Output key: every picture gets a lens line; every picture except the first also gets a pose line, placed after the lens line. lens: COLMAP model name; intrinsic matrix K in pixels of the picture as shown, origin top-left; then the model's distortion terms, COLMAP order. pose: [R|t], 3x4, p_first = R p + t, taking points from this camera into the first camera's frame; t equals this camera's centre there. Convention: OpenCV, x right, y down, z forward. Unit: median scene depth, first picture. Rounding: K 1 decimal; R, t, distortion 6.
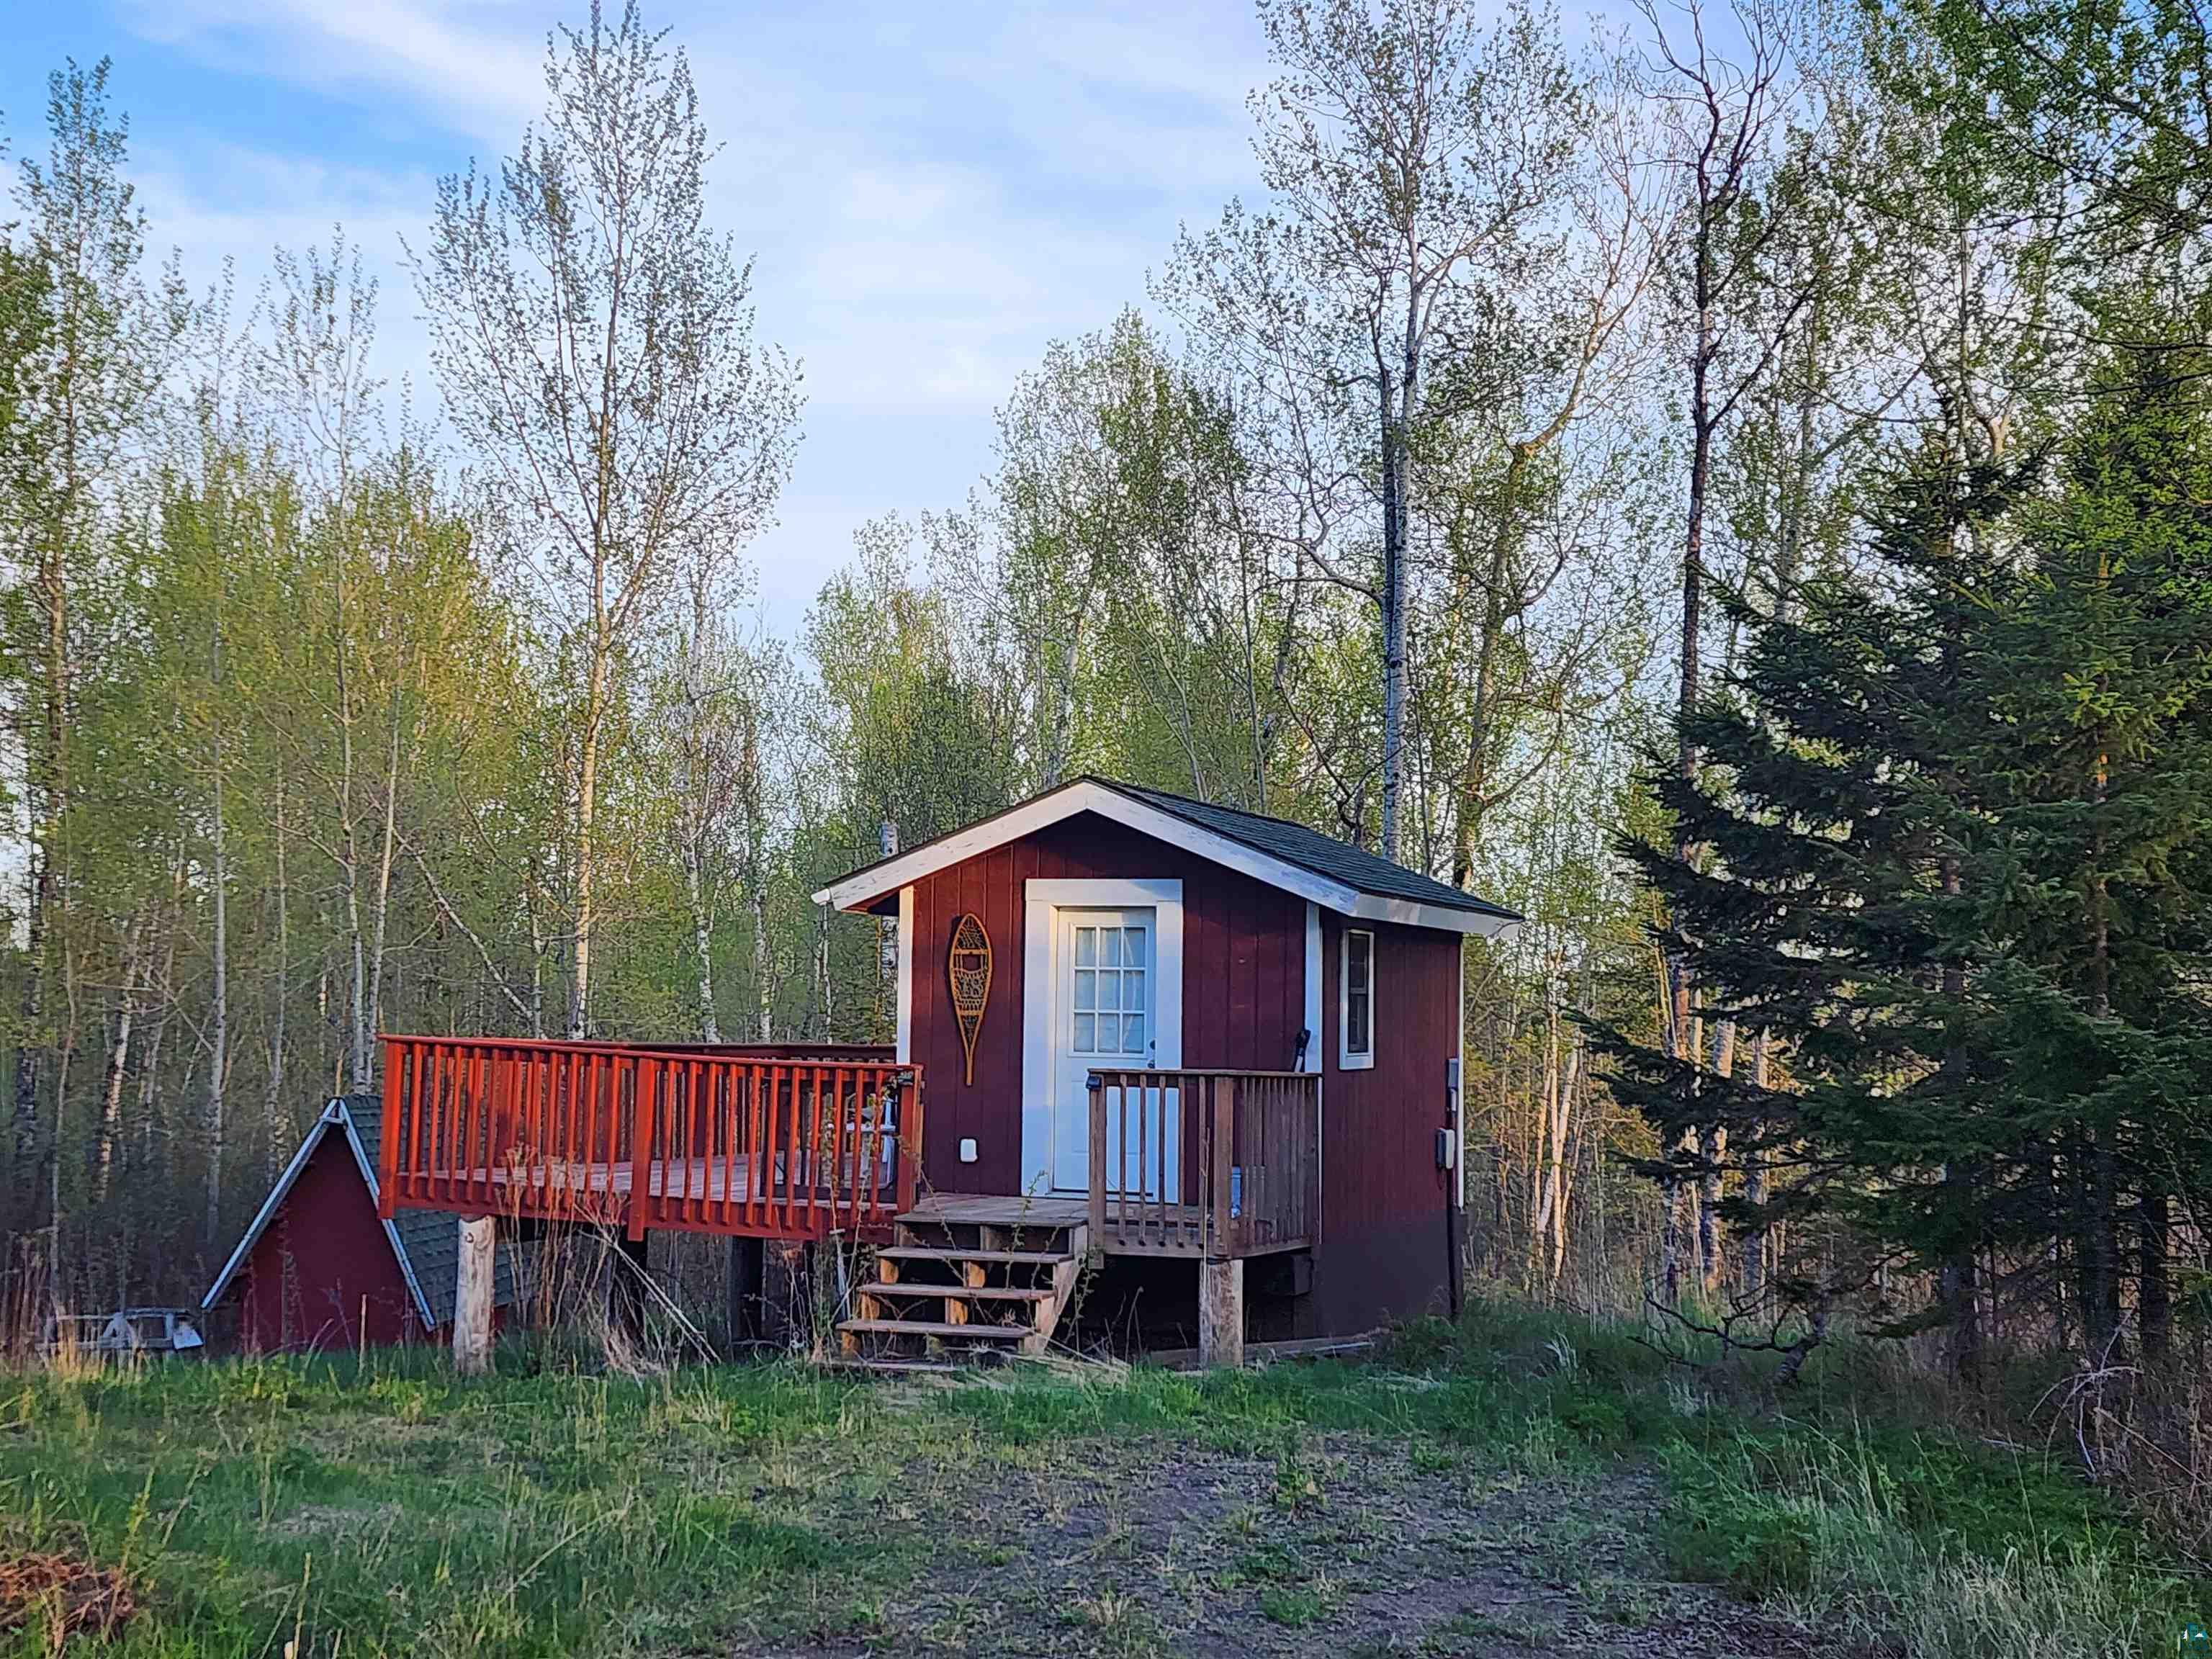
lens RADIAL K [[2814.6, 0, 1063.7], [0, 2814.6, 851.8], [0, 0, 1]] dist [0.095222, 0.000000]
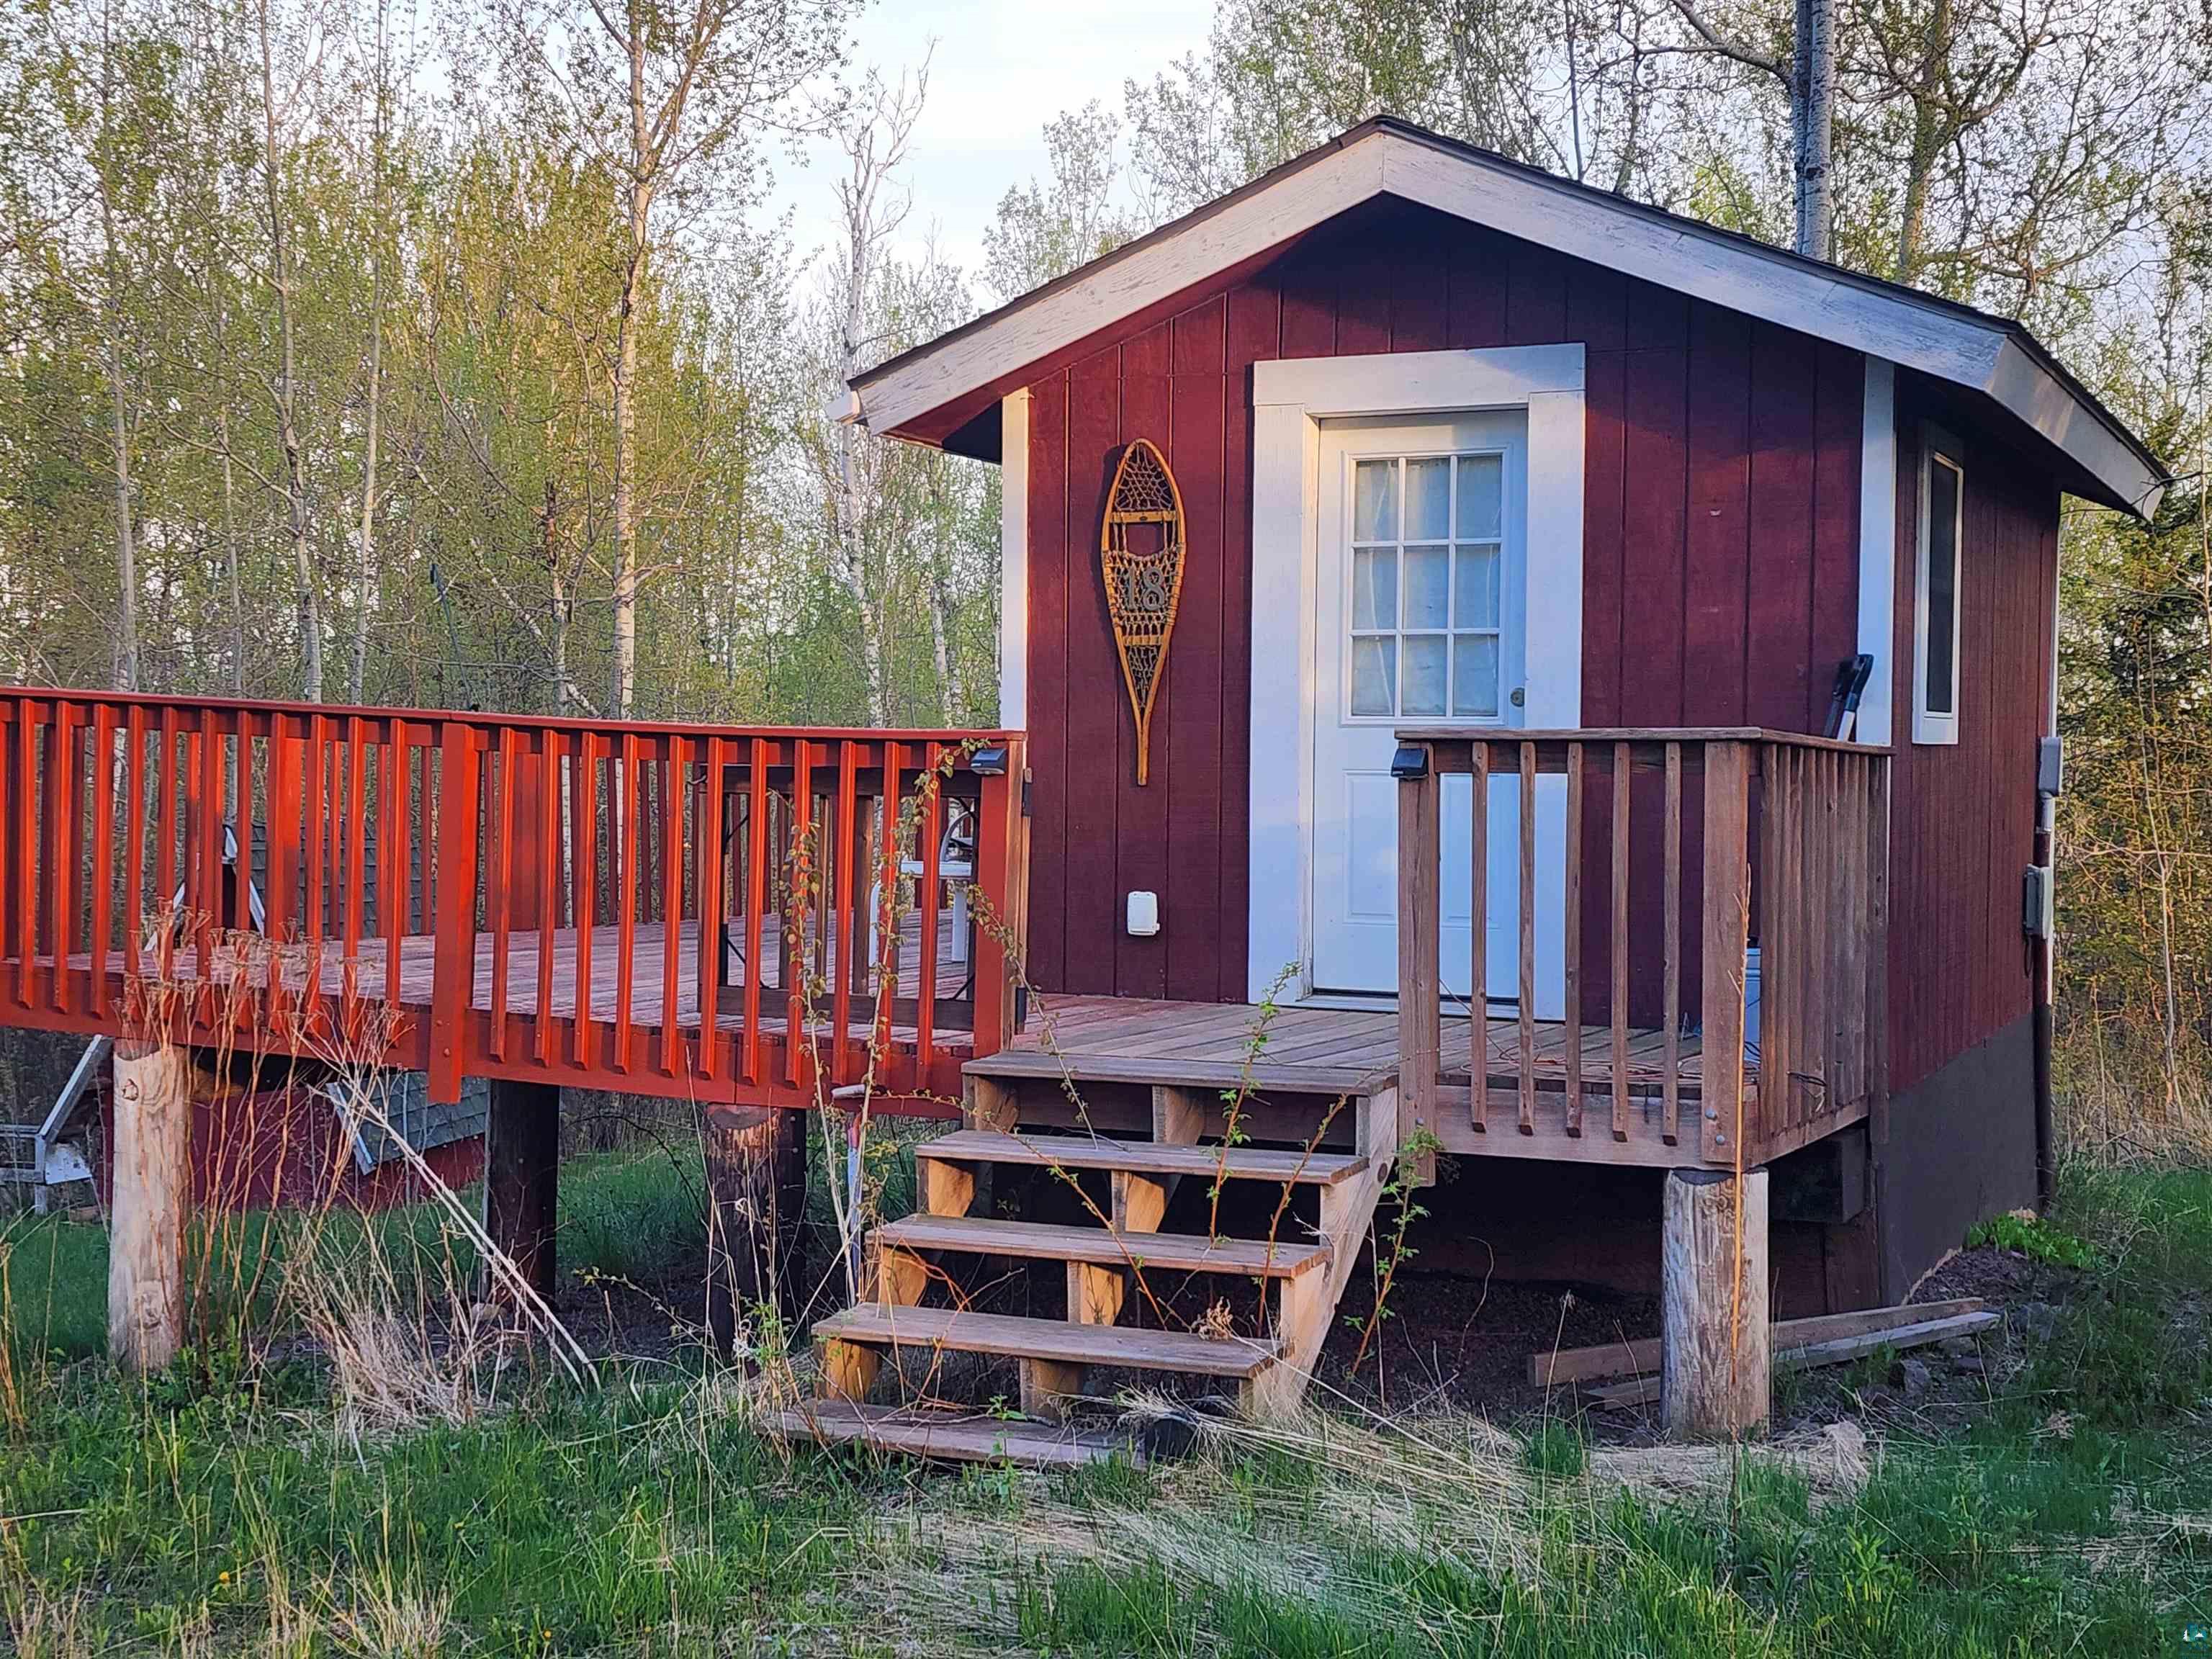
lens RADIAL K [[2814.6, 0, 1124.6], [0, 2814.6, 822.4], [0, 0, 1]] dist [0.095222, 0.000000]
pose [[0.998006, -0.004848, -0.062928, -0.005732], [0.009895, 0.996735, 0.080138, 0.052527], [0.062334, -0.080601, 0.994795, 0.529226]]
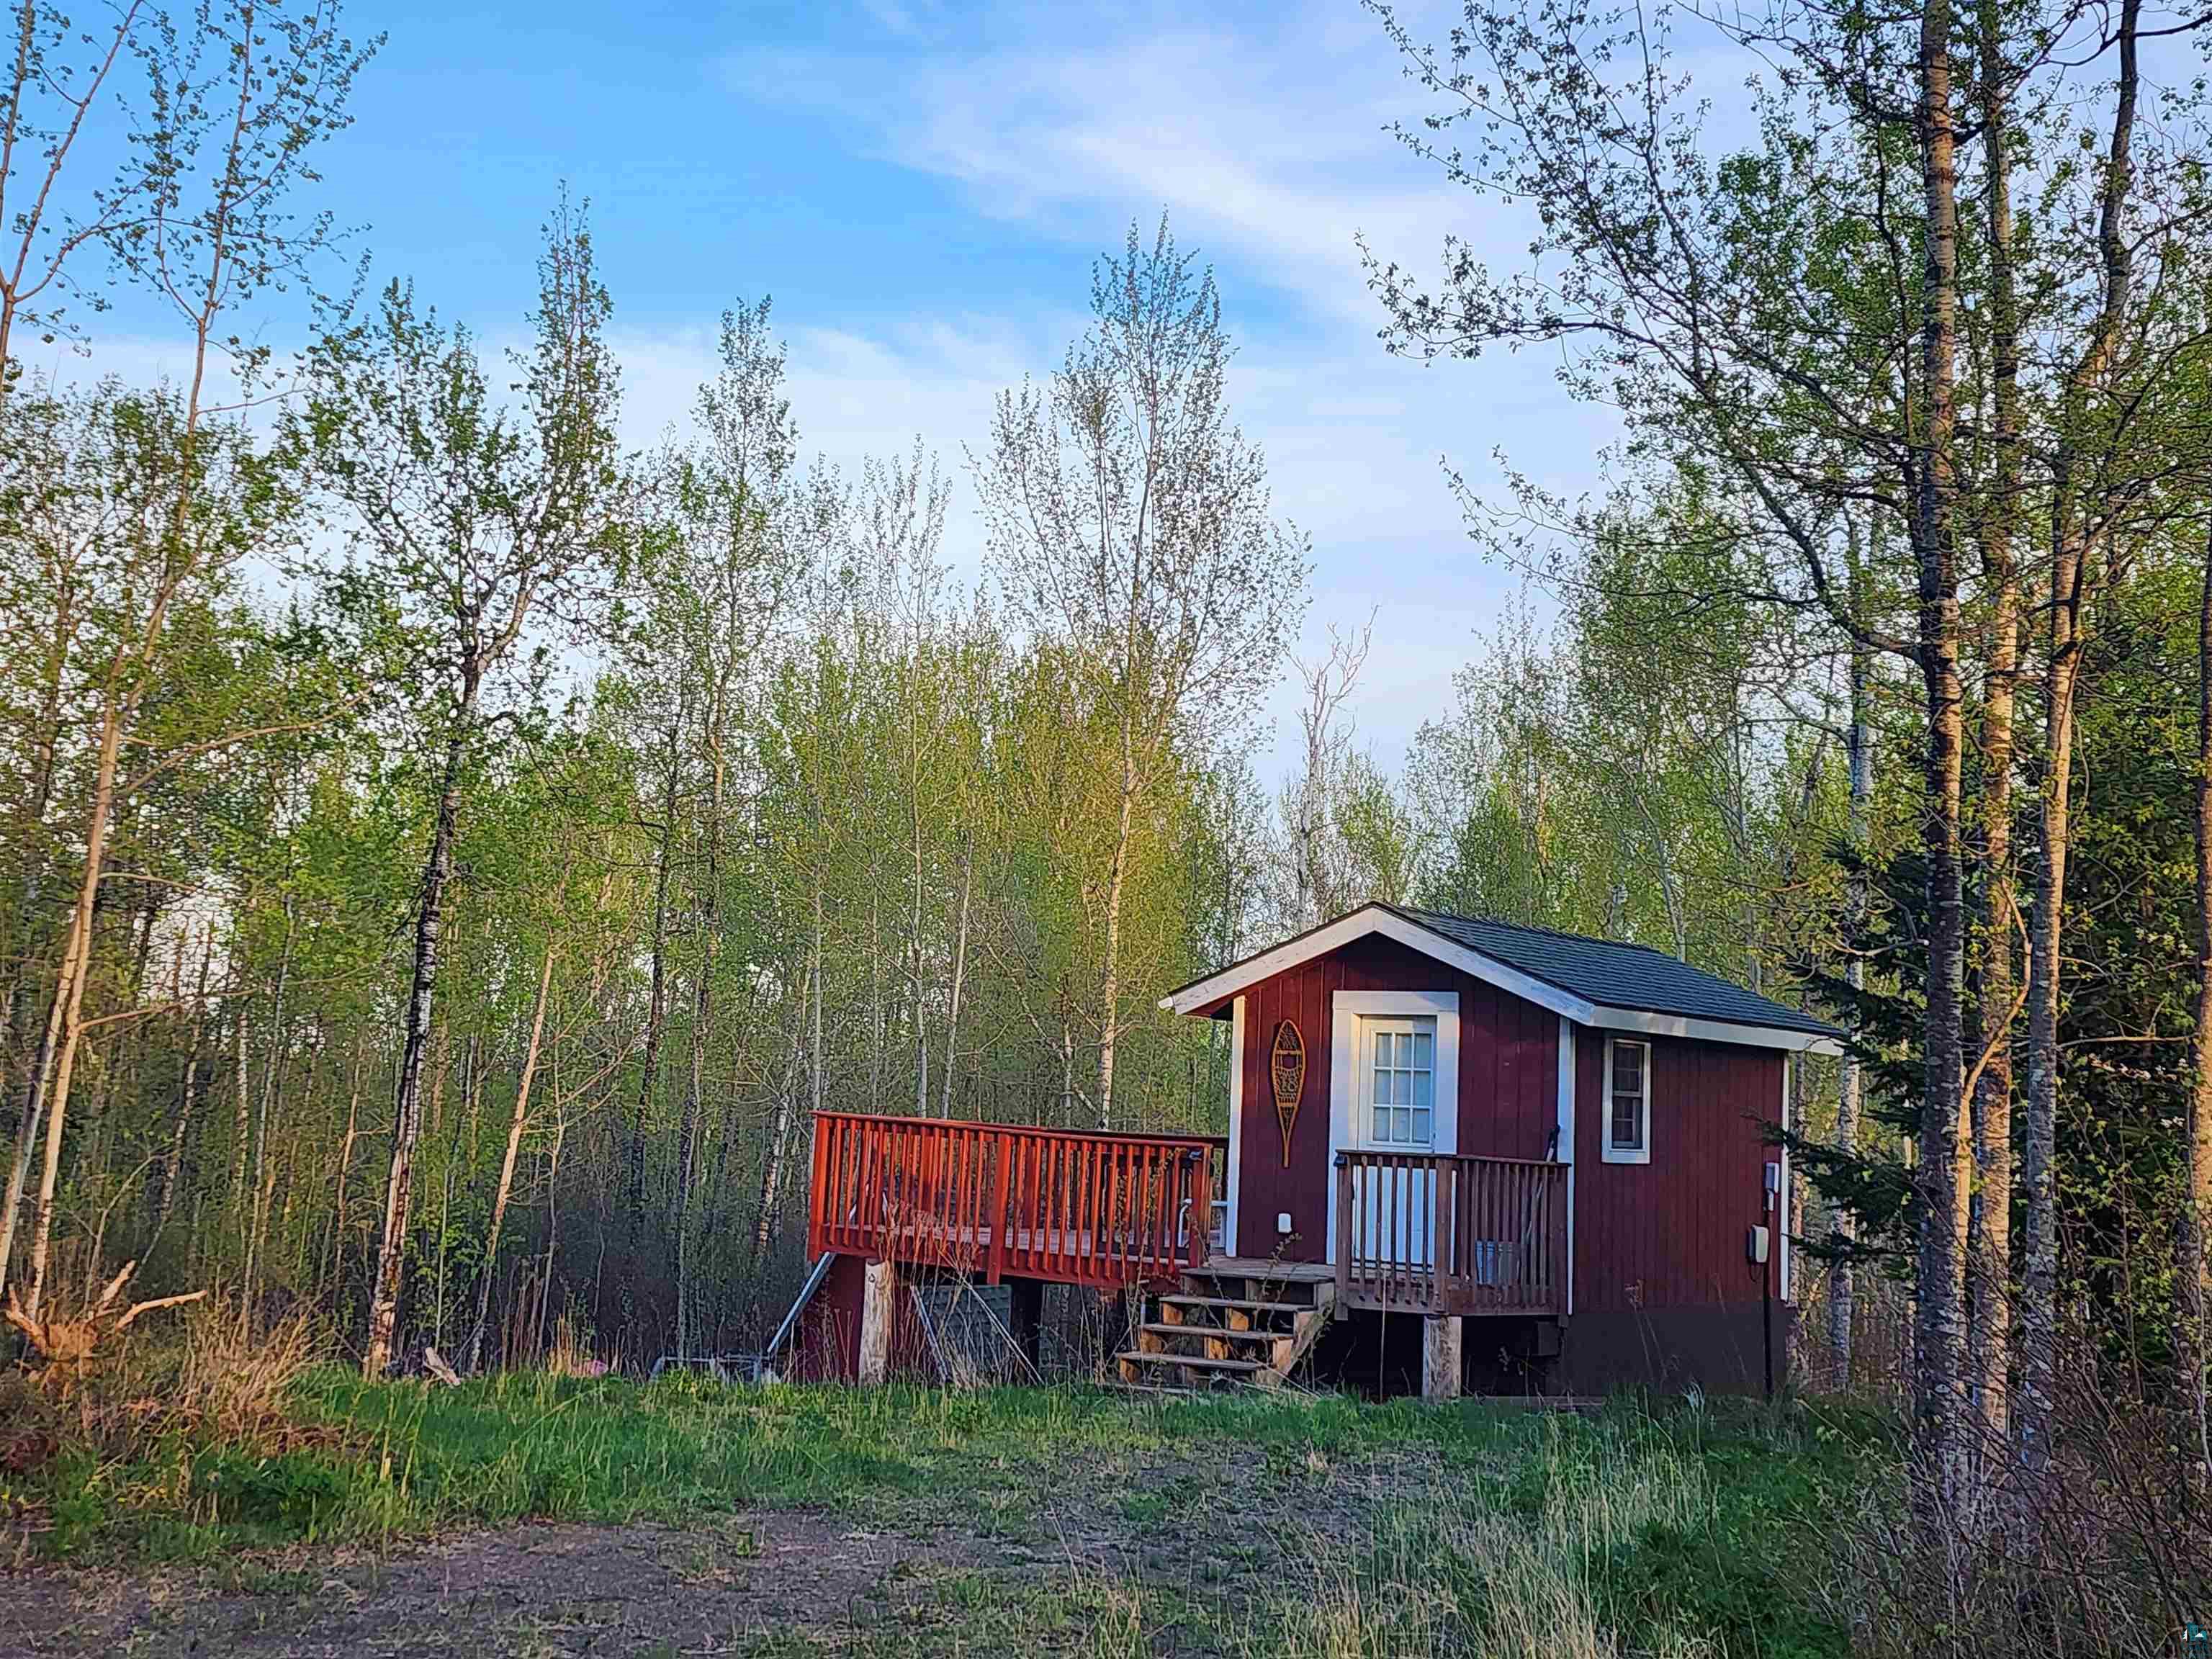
lens RADIAL K [[2814.6, 0, 1107.1], [0, 2814.6, 827.6], [0, 0, 1]] dist [0.095222, 0.000000]
pose [[0.966358, -0.002739, -0.257187, 0.207058], [-0.011299, 0.998526, -0.053087, 0.005385], [0.256953, 0.054207, 0.964903, -0.166193]]
